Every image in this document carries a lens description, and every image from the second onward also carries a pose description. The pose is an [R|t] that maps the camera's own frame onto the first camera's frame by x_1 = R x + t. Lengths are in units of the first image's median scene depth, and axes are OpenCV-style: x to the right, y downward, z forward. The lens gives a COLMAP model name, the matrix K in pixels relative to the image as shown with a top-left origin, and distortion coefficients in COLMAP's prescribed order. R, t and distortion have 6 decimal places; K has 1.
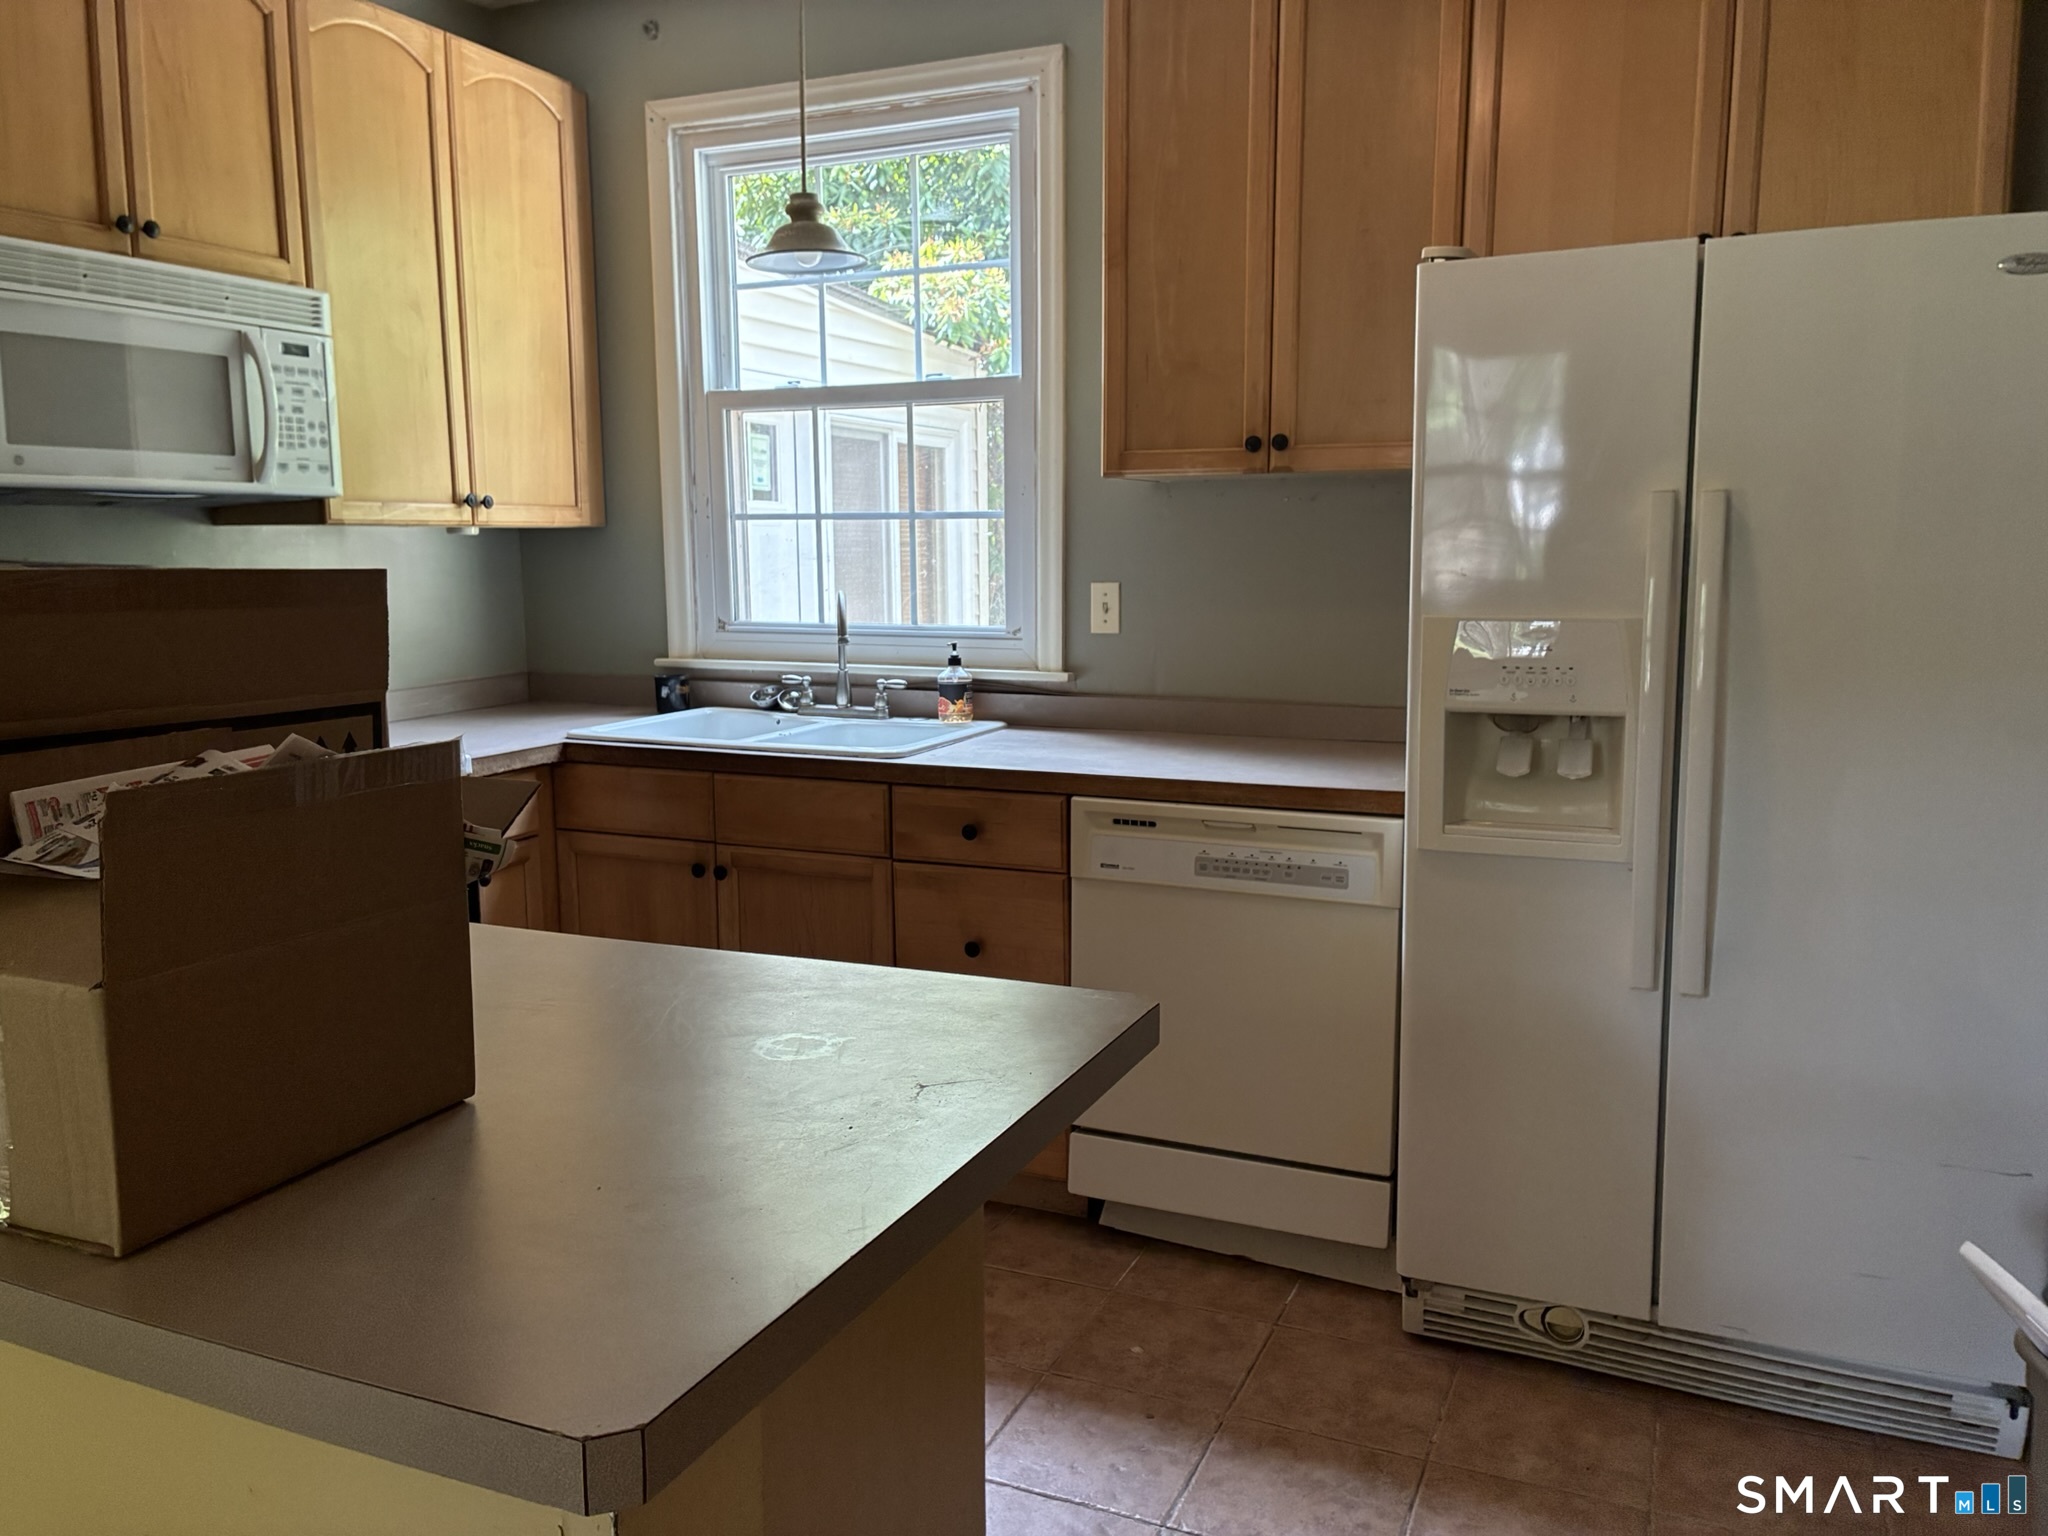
lens RADIAL K [[1559.0, 0, 1021.3], [0, 1559.0, 774.6], [0, 0, 1]] dist [0.068022, -0.075902]
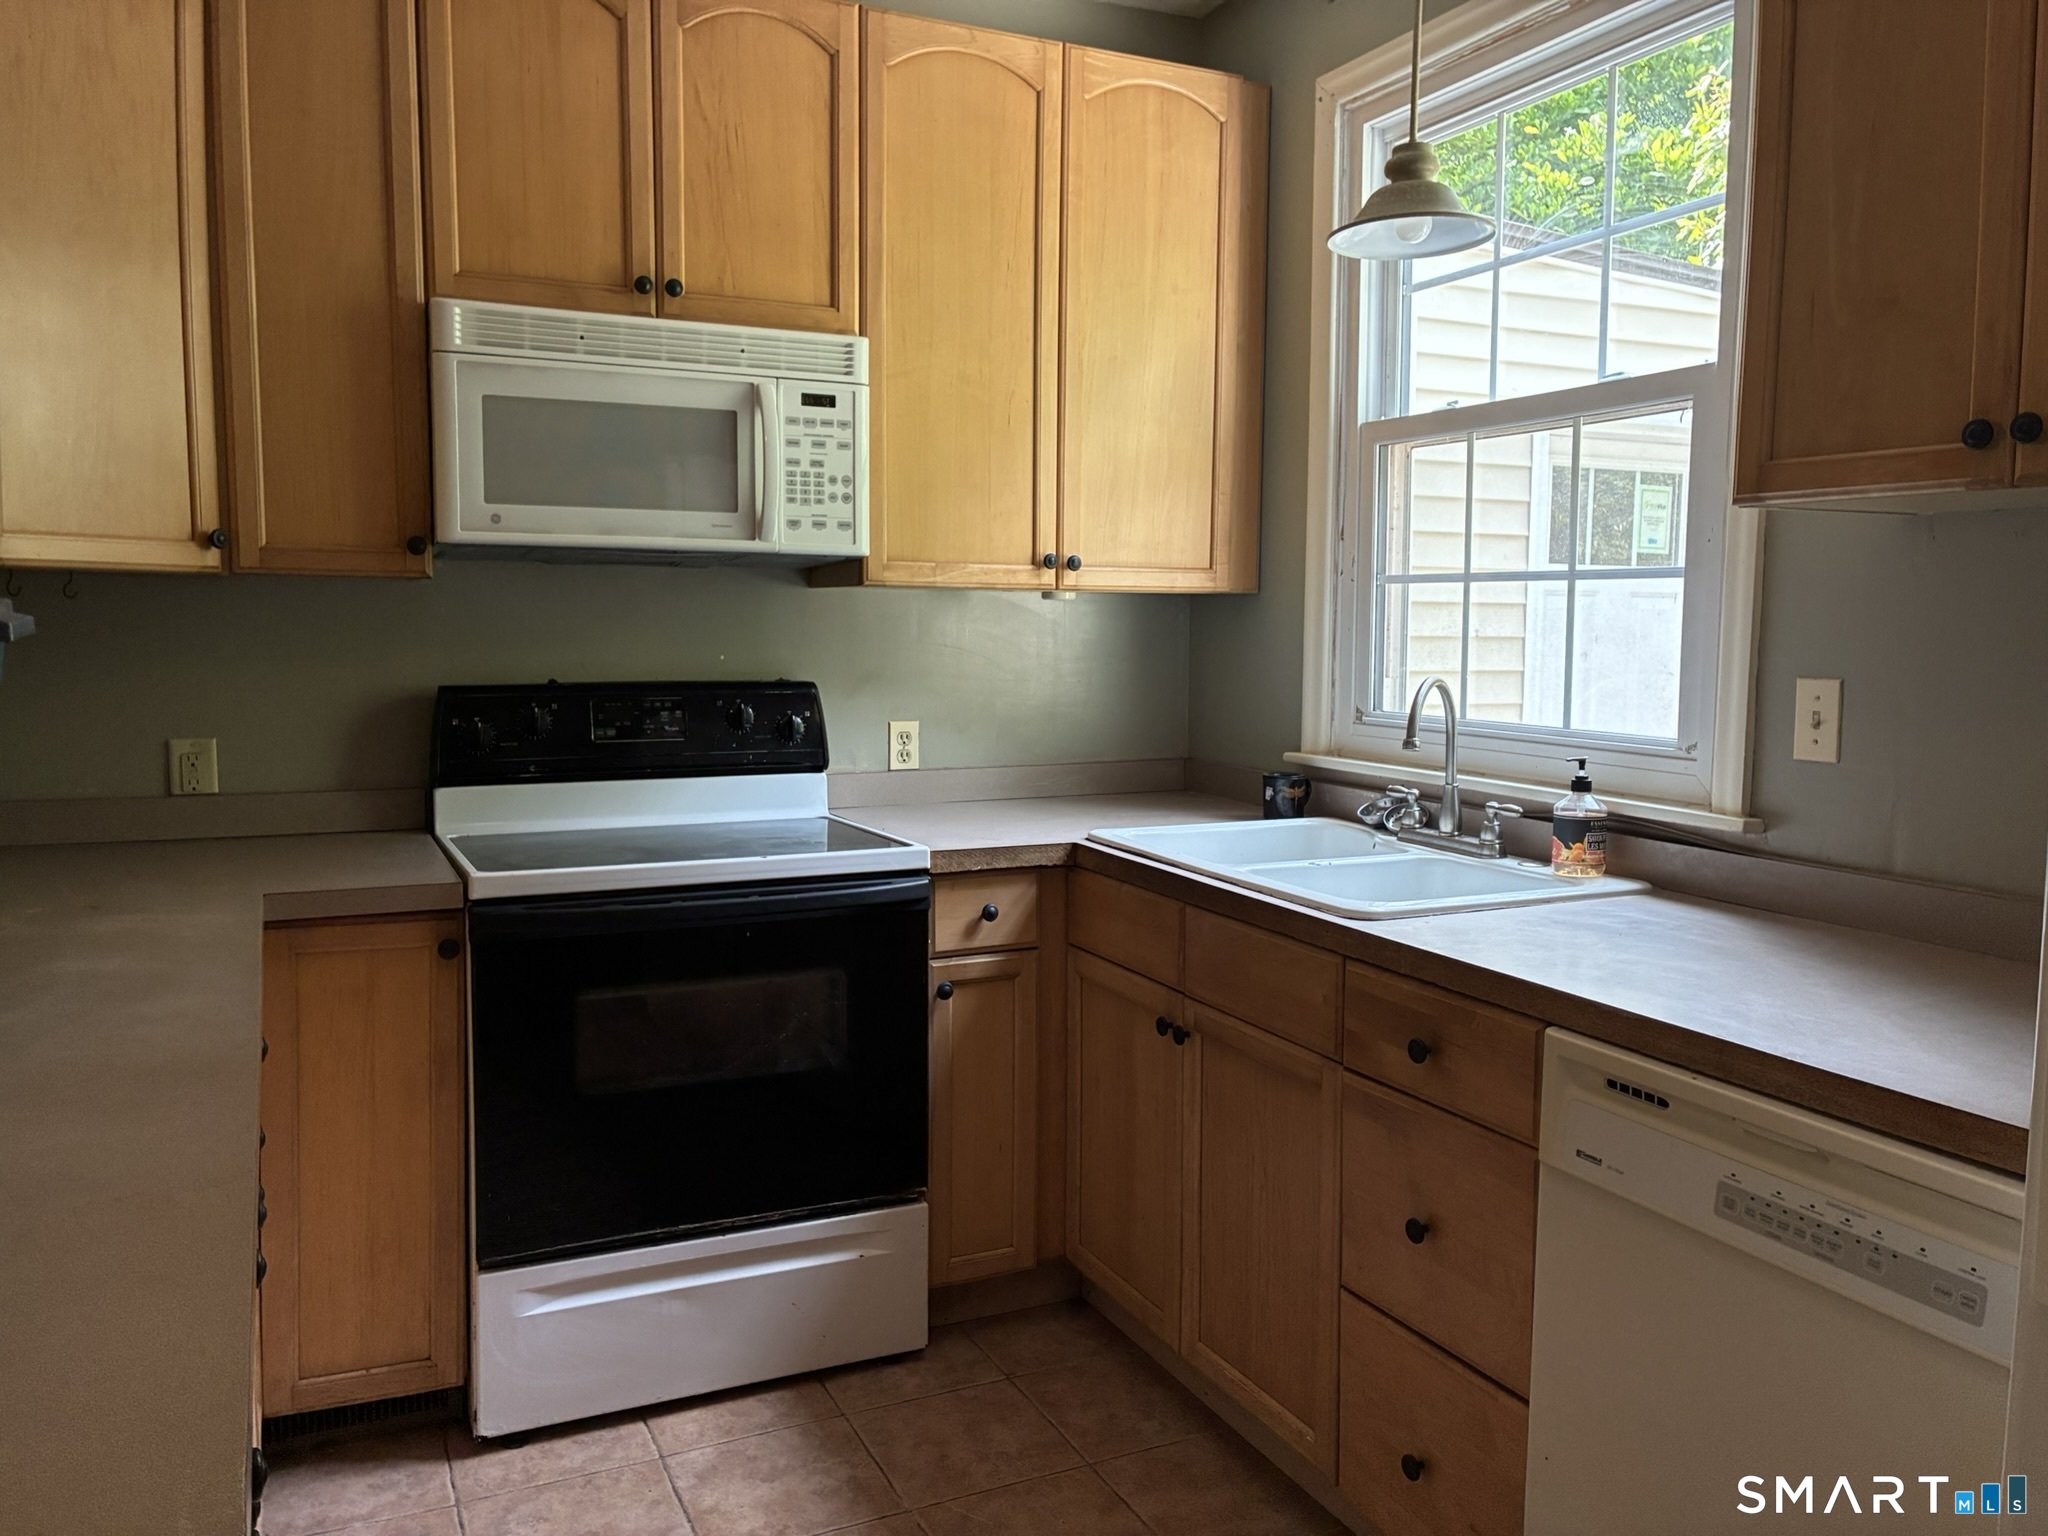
lens RADIAL K [[1551.3, 0, 1029.3], [0, 1551.3, 771.1], [0, 0, 1]] dist [0.040592, -0.092805]
pose [[0.758780, 0.078181, -0.646638, 0.224002], [-0.111312, 0.993730, -0.010470, -0.047576], [0.641766, 0.079923, 0.762725, 0.346747]]
